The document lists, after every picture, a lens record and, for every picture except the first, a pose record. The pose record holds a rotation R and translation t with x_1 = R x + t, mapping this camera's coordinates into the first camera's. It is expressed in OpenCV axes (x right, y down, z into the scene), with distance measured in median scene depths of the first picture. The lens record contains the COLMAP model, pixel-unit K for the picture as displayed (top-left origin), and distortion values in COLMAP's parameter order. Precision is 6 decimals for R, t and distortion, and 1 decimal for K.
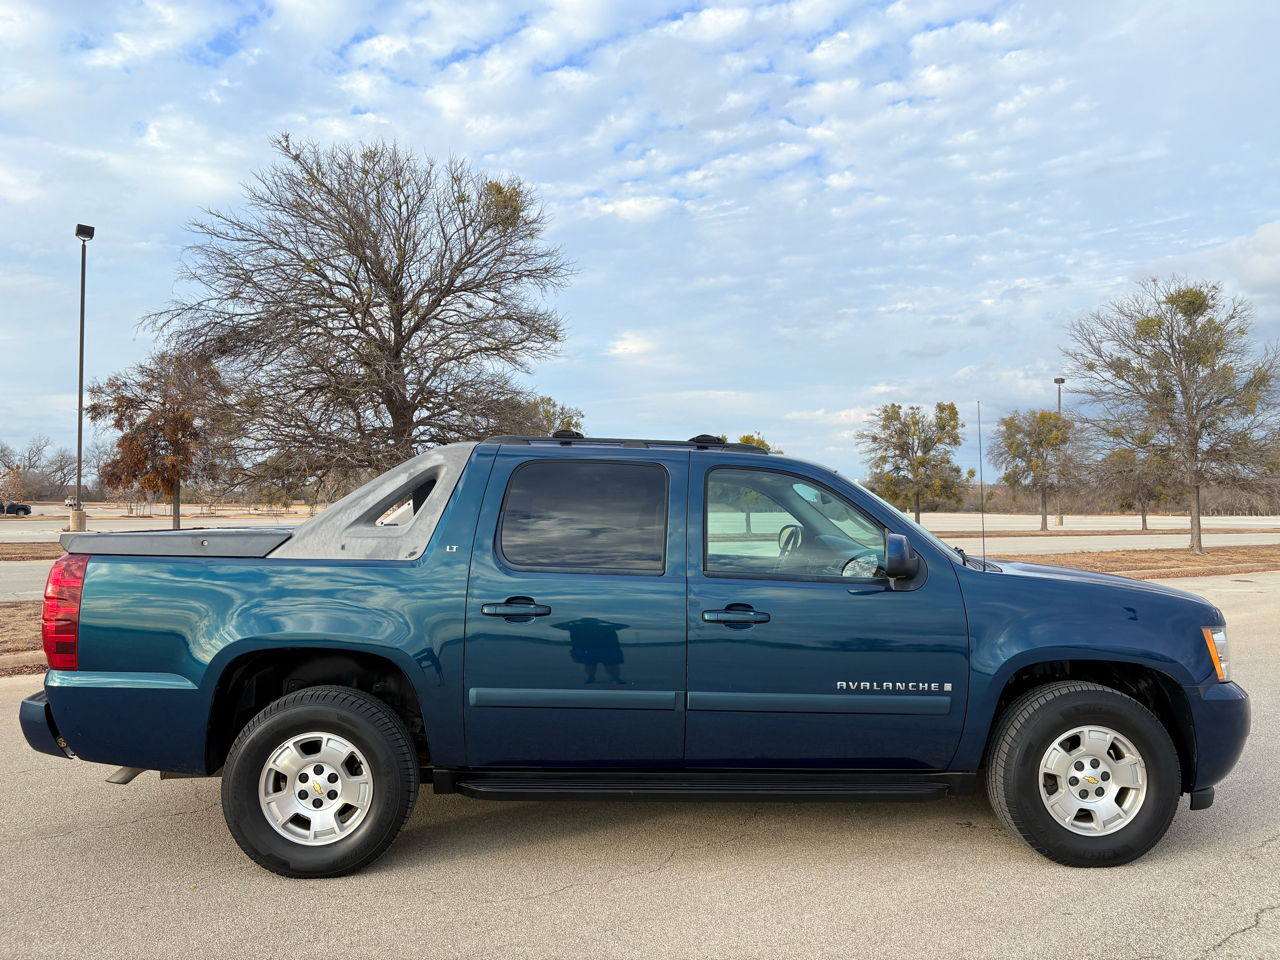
lens RADIAL K [[963.9, 0, 634.8], [0, 963.9, 487.0], [0, 0, 1]] dist [0.037457, -0.034488]
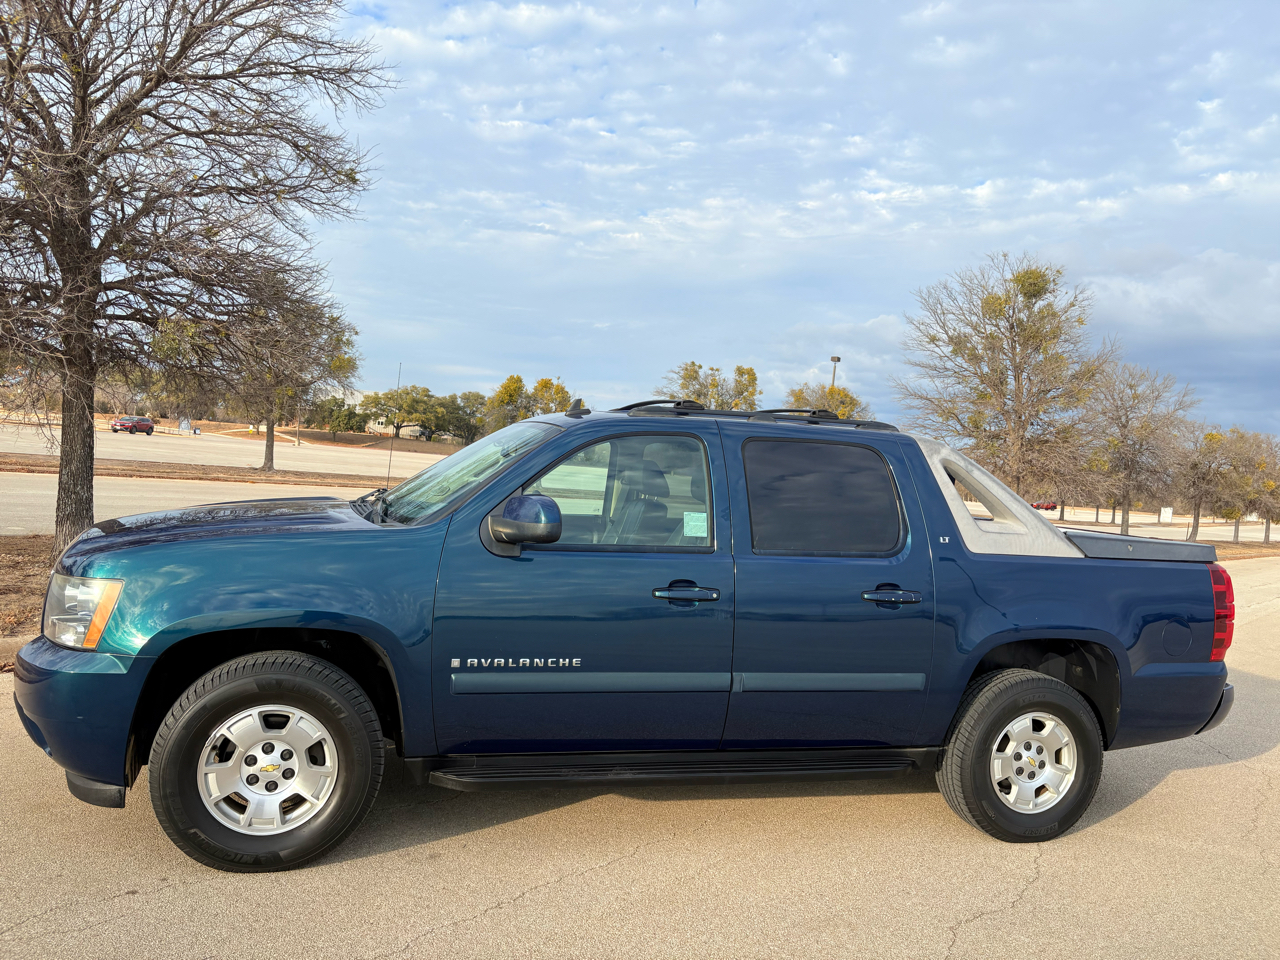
lens RADIAL K [[963.9, 0, 634.6], [0, 963.9, 484.2], [0, 0, 1]] dist [0.037457, -0.034488]
pose [[0.966887, 0.078197, 0.242930, -0.142770], [-0.090546, 0.995086, 0.040072, 0.014711], [-0.238603, -0.060741, 0.969216, 1.072374]]
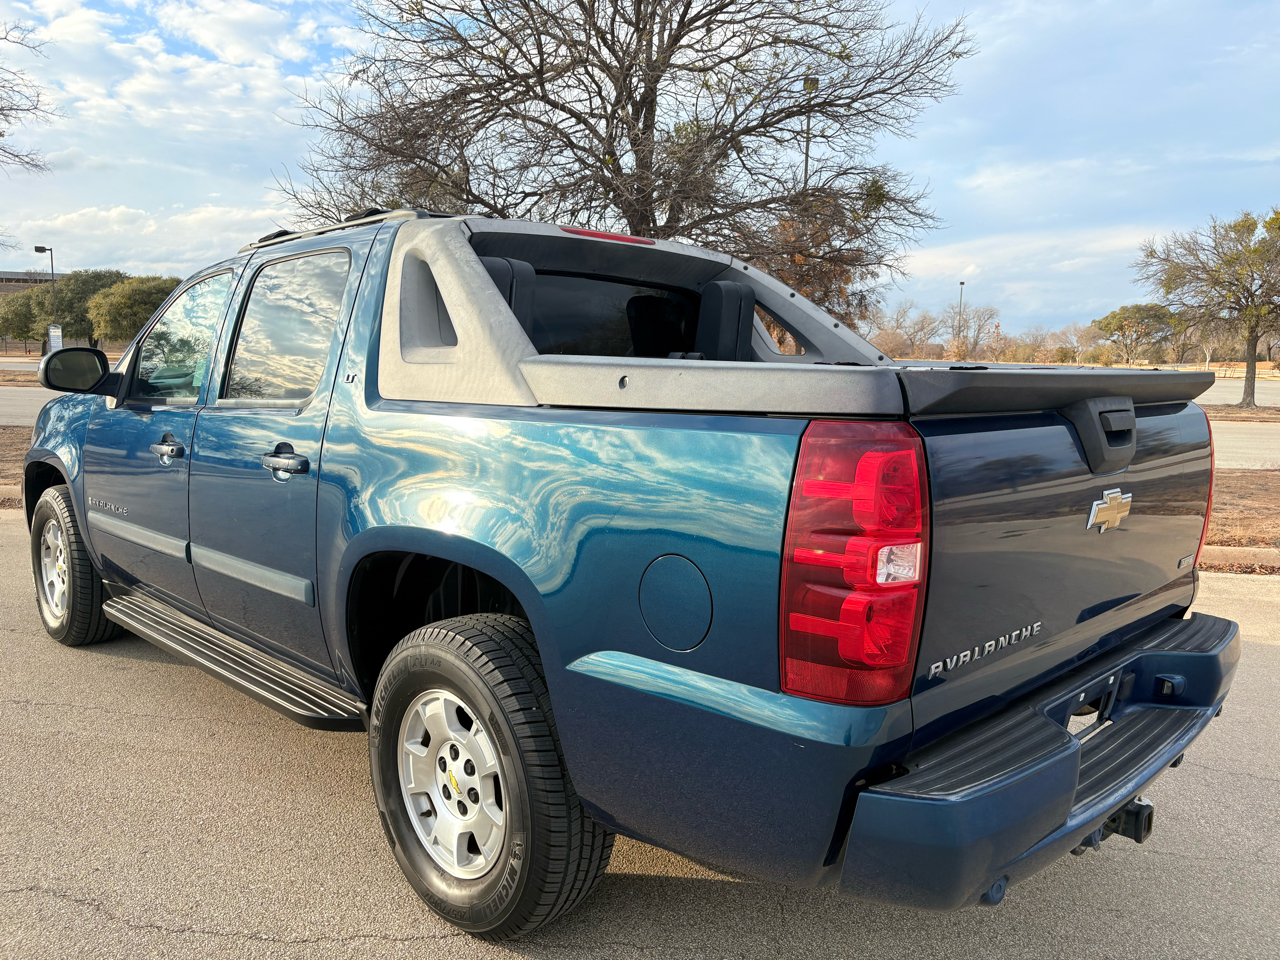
lens RADIAL K [[962.8, 0, 637.3], [0, 962.8, 486.3], [0, 0, 1]] dist [0.038472, -0.035882]
pose [[0.669103, 0.107972, -0.735284, 1.016847], [-0.001683, 0.989607, 0.143787, 0.062223], [0.743167, -0.094971, 0.662331, 1.685889]]
